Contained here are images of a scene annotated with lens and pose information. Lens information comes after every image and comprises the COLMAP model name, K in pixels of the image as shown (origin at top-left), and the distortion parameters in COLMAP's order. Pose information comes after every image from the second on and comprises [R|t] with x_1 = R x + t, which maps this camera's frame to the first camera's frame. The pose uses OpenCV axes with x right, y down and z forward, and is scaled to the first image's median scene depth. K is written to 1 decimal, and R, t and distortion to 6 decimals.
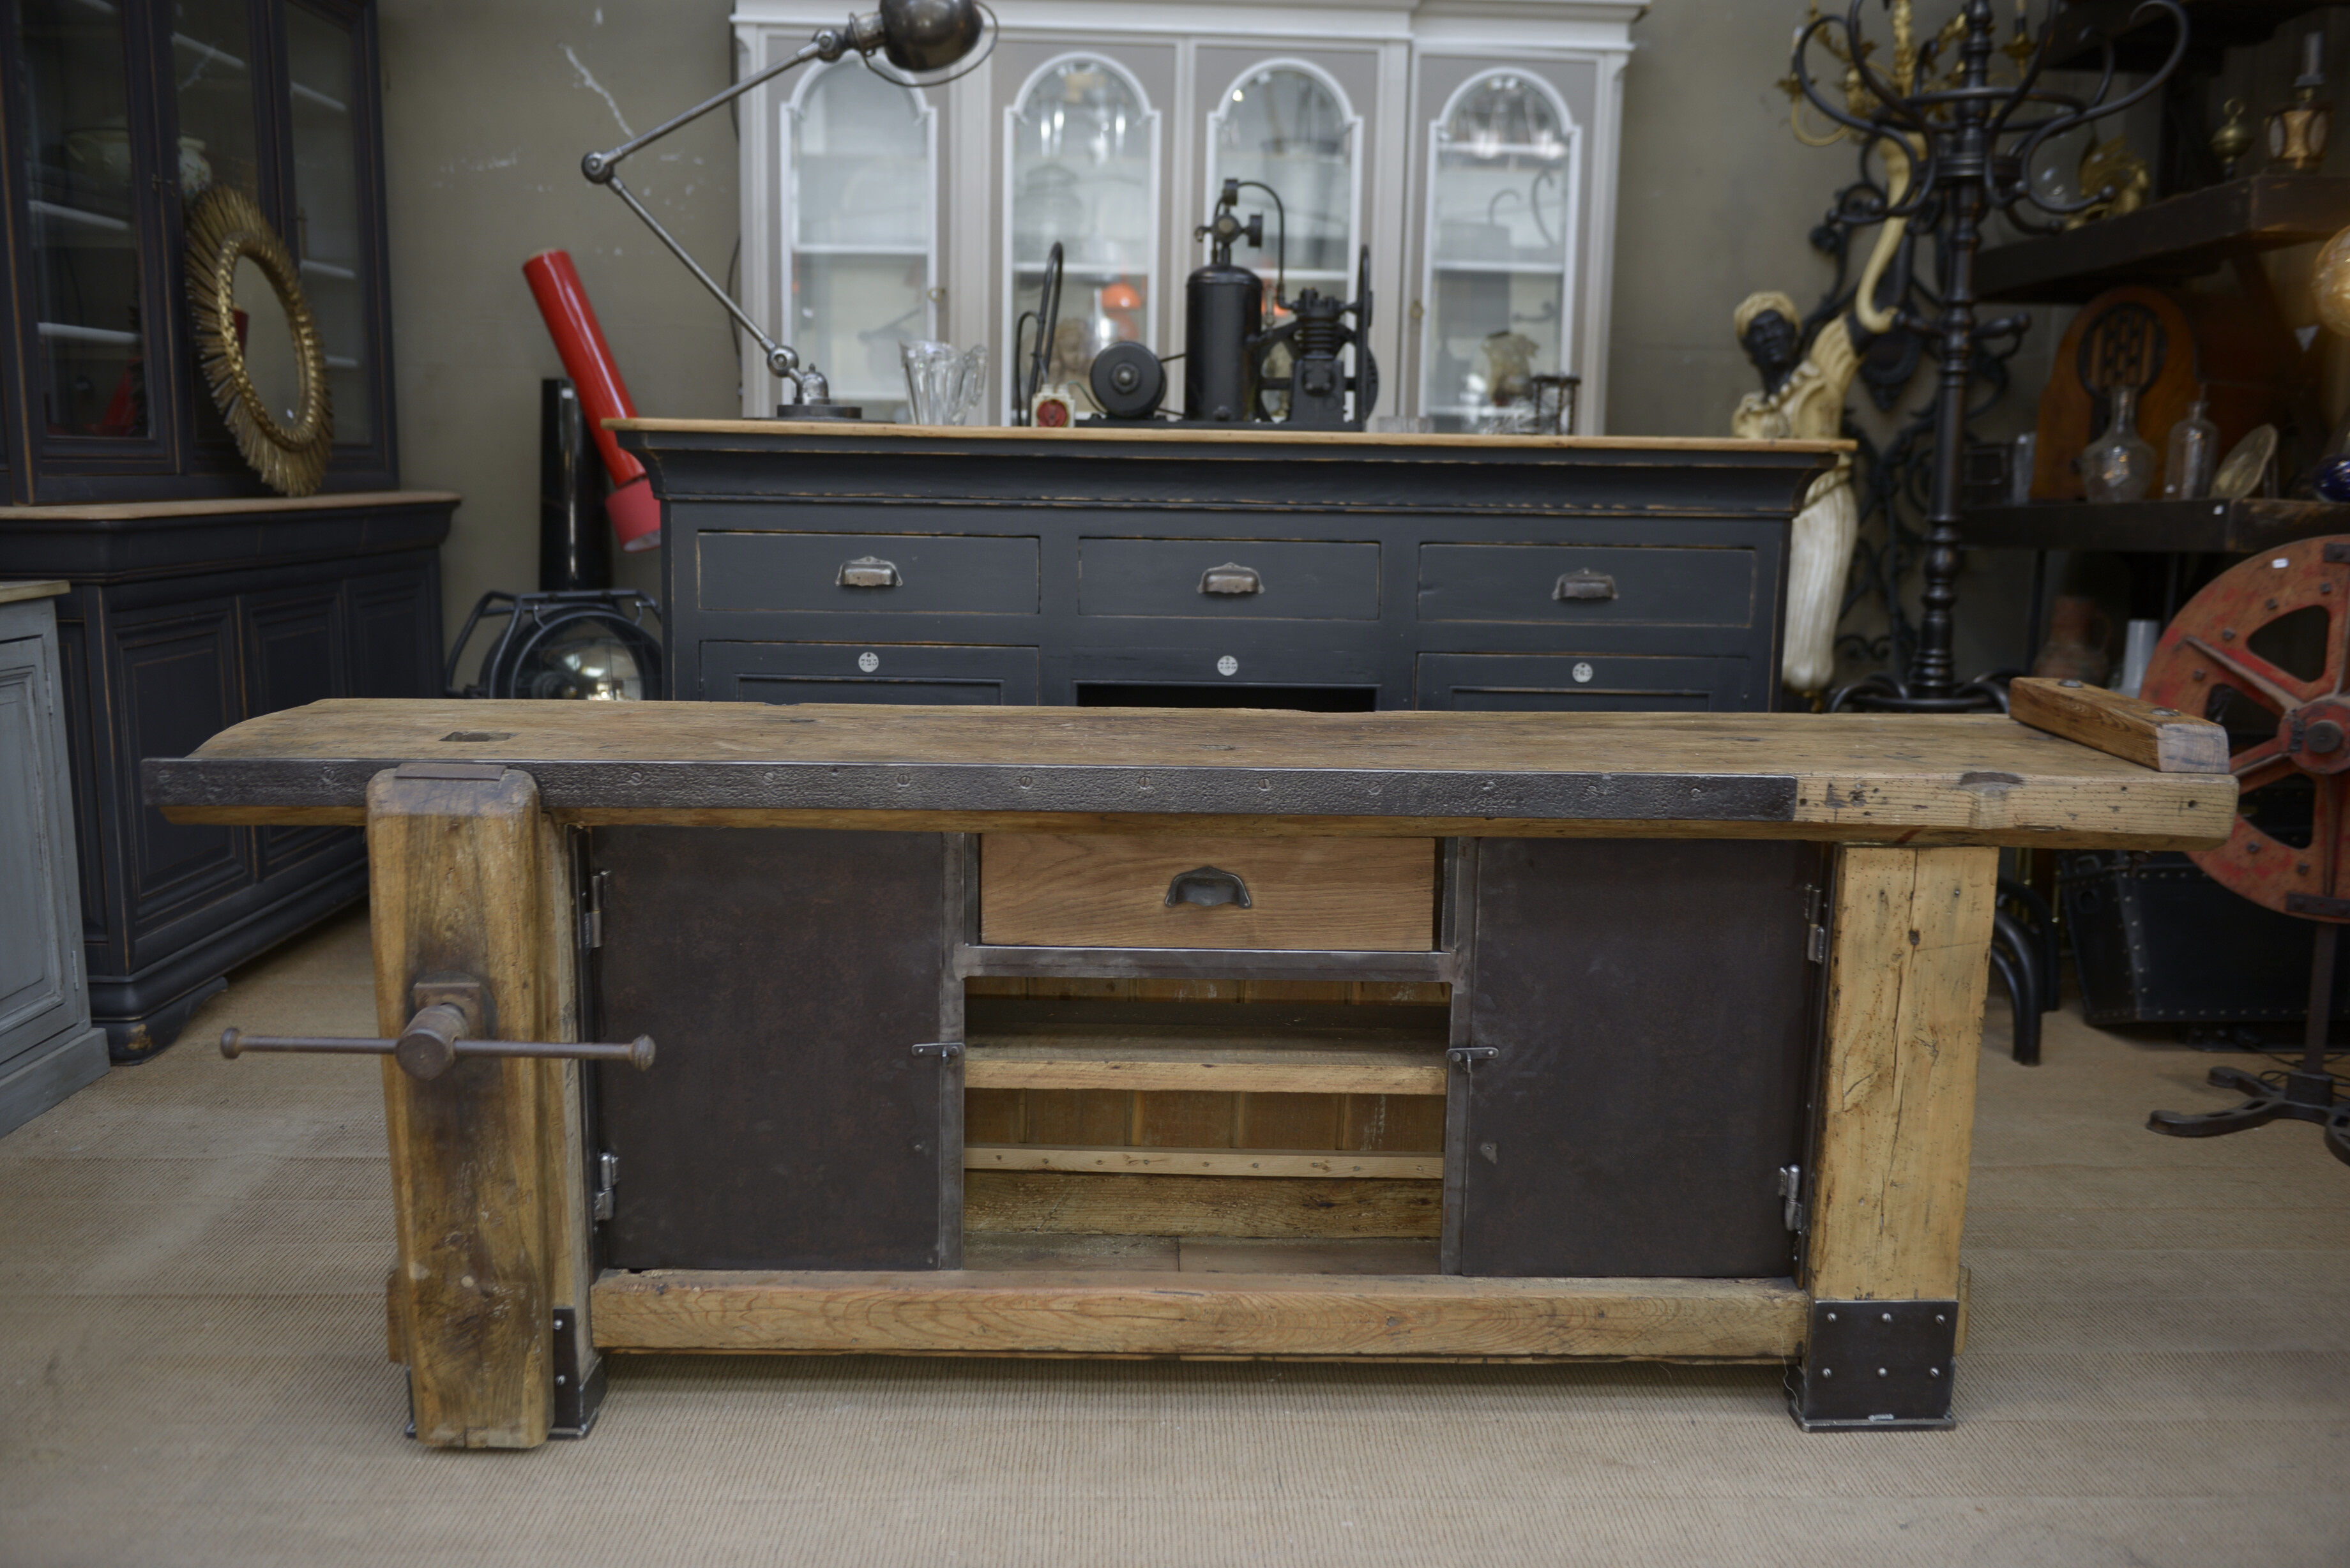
lens RADIAL K [[2120.8, 0, 1175.0], [0, 2120.8, 784.0], [0, 0, 1]] dist [0.005288, 0.000614]
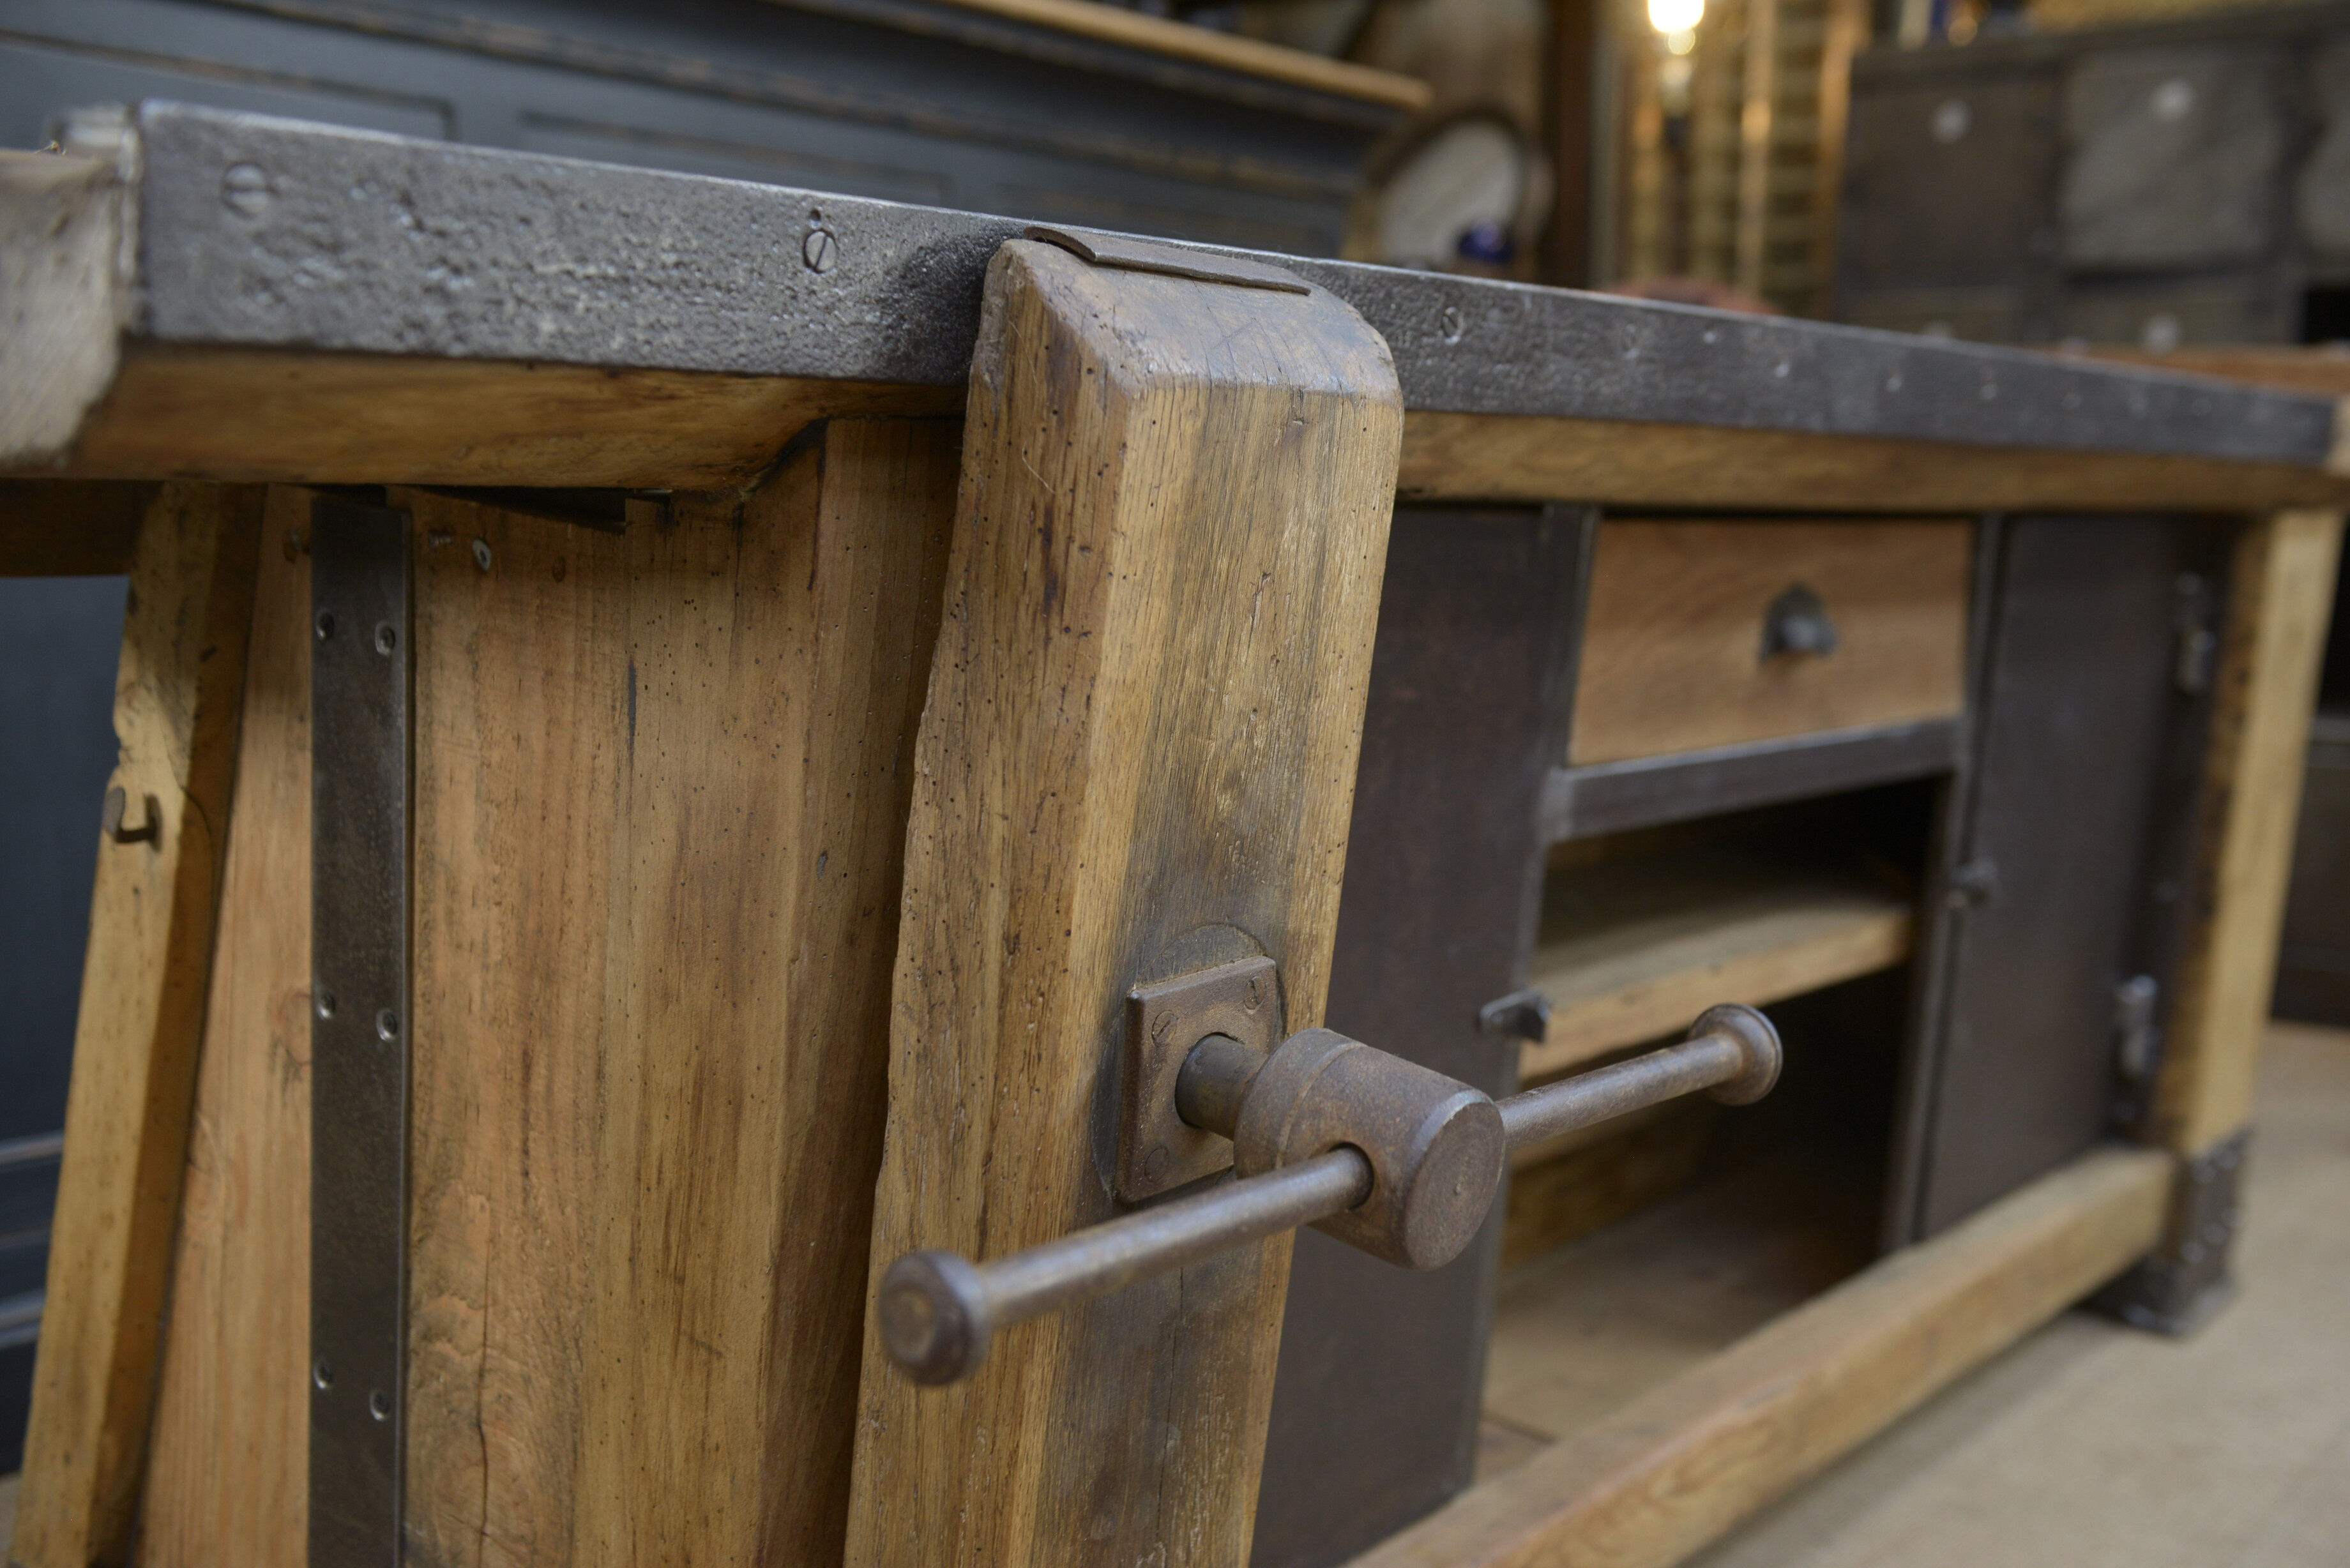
lens RADIAL K [[2436.6, 0, 1186.8], [0, 2436.6, 782.5], [0, 0, 1]] dist [0.048208, -0.001061]
pose [[0.653298, -0.096154, 0.750970, -0.538958], [0.104713, 0.993845, 0.036157, 0.048804], [-0.749824, 0.055015, 0.659346, 0.689640]]
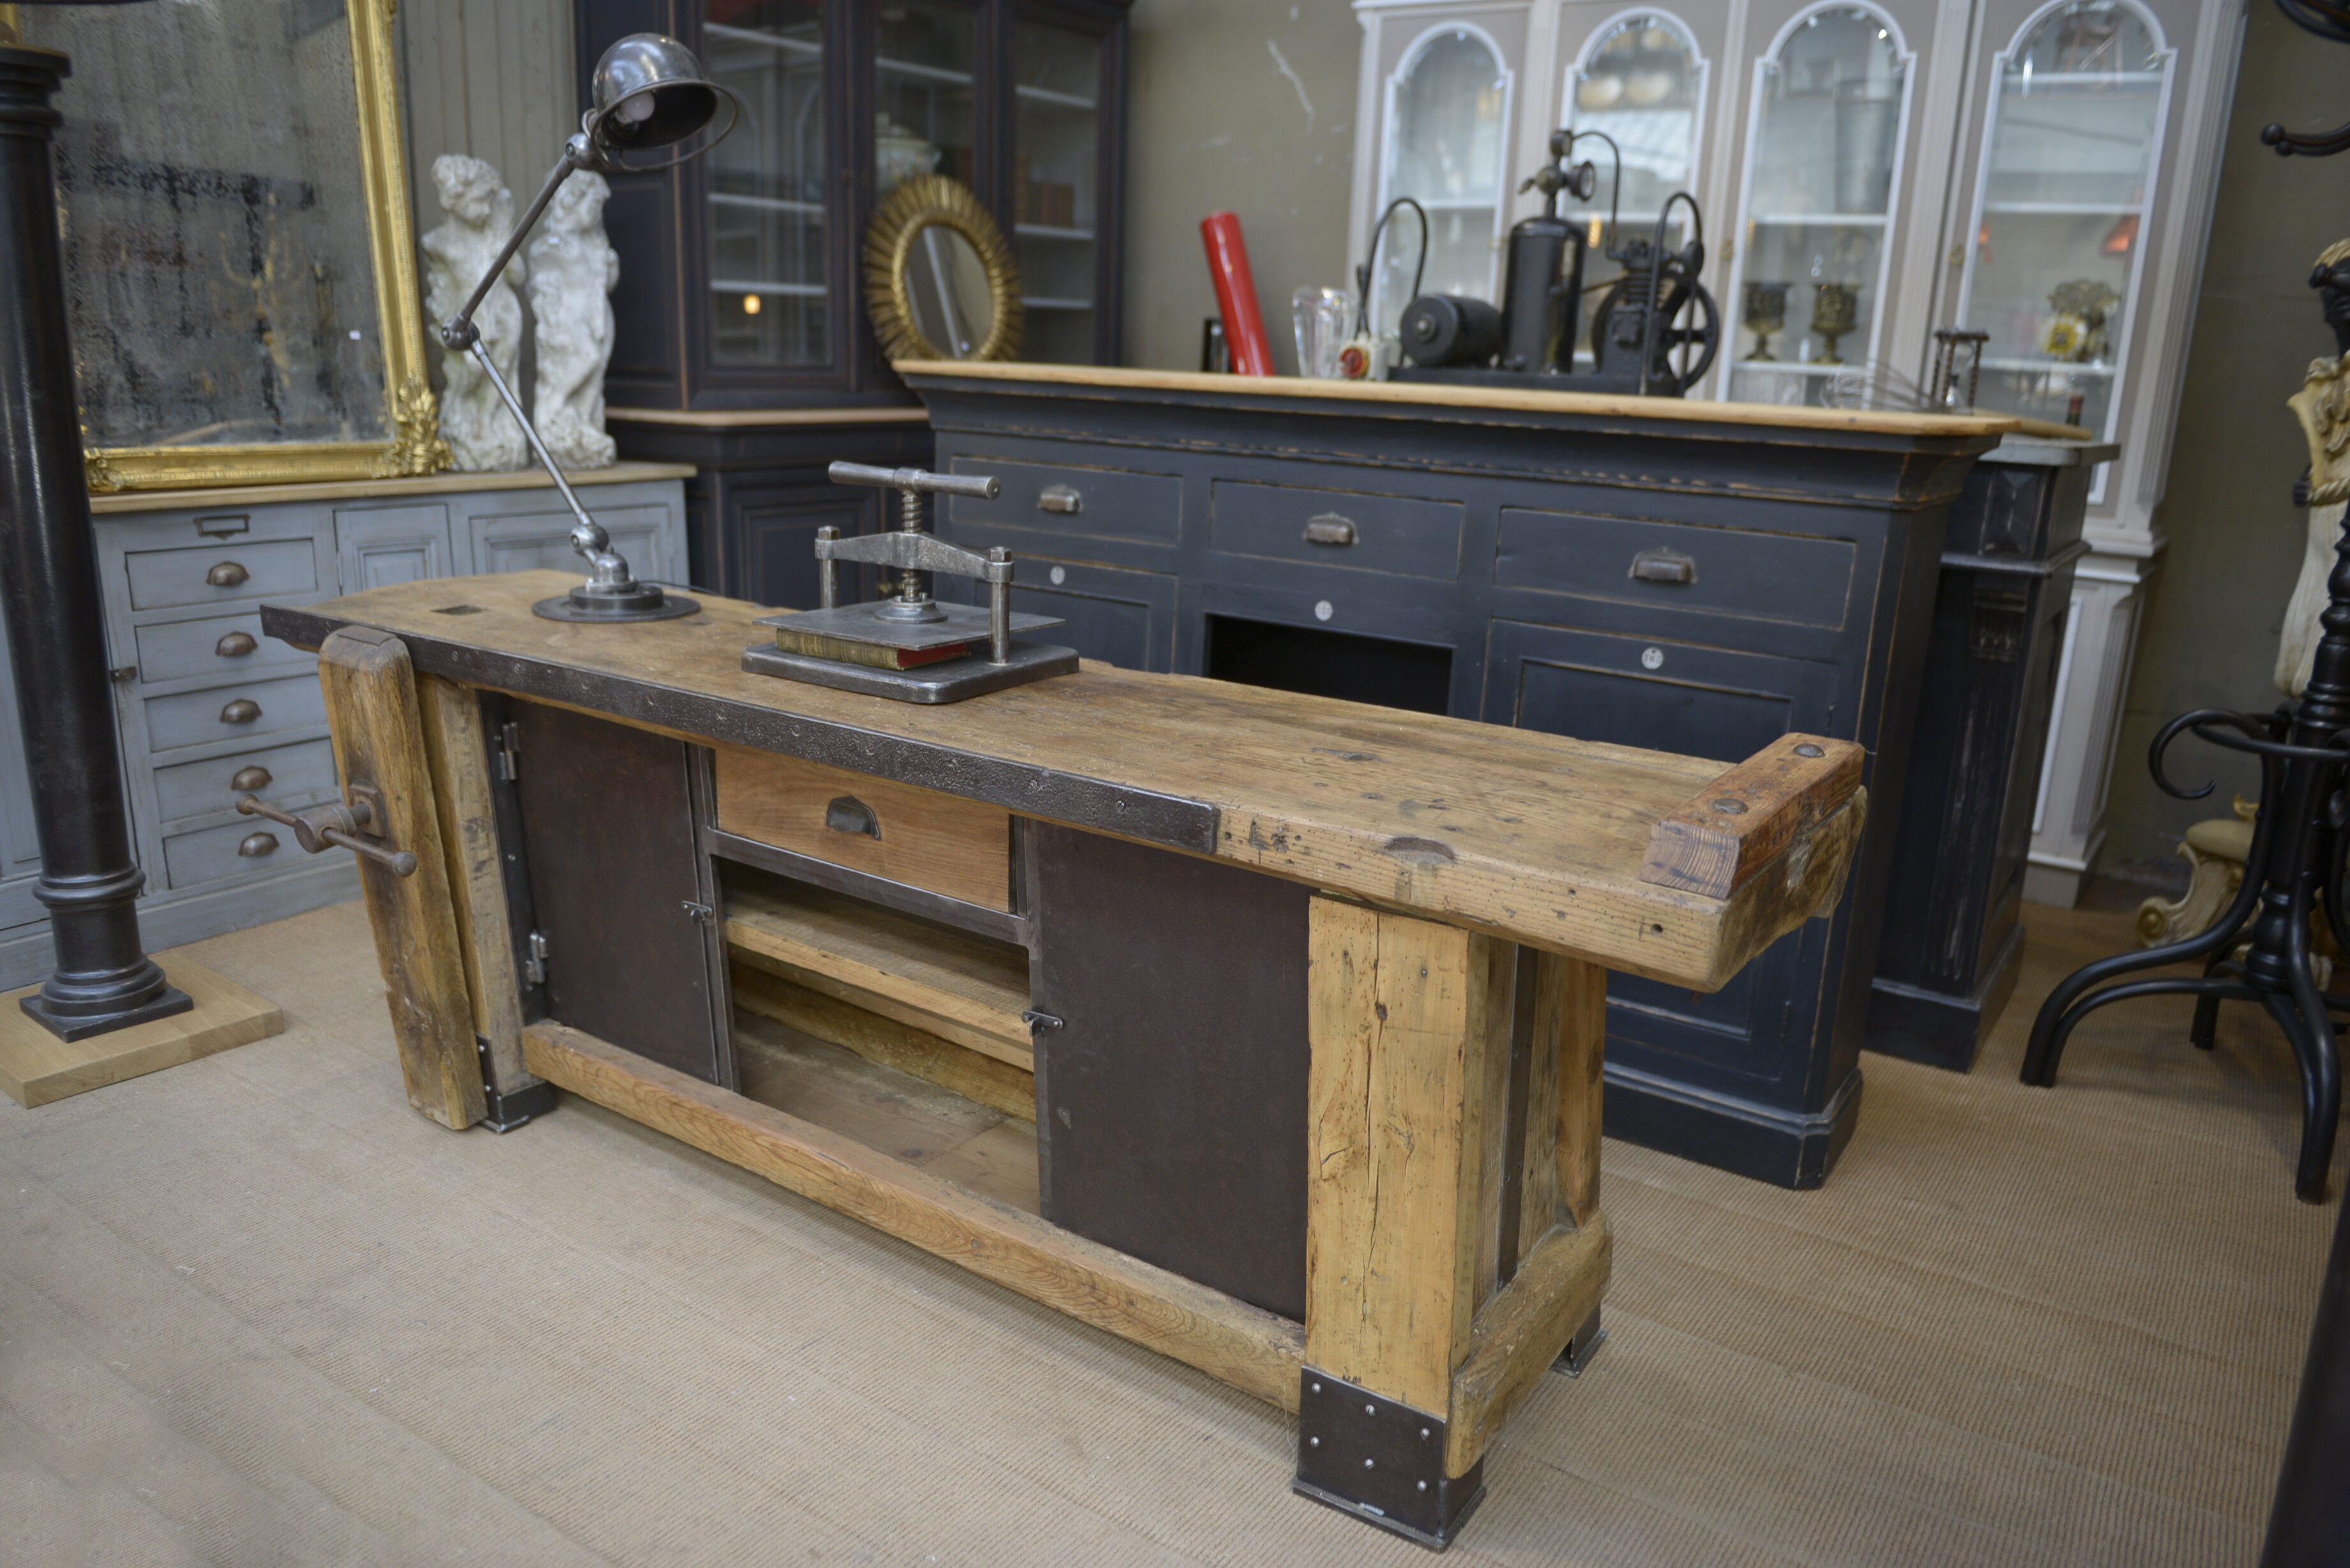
lens RADIAL K [[1707.7, 0, 1176.8], [0, 1707.7, 790.7], [0, 0, 1]] dist [-0.042038, -0.002907]
pose [[0.807238, 0.164868, -0.566733, 0.631735], [-0.112820, 0.985591, 0.126021, -0.091268], [0.579344, -0.037790, 0.814207, 0.367965]]
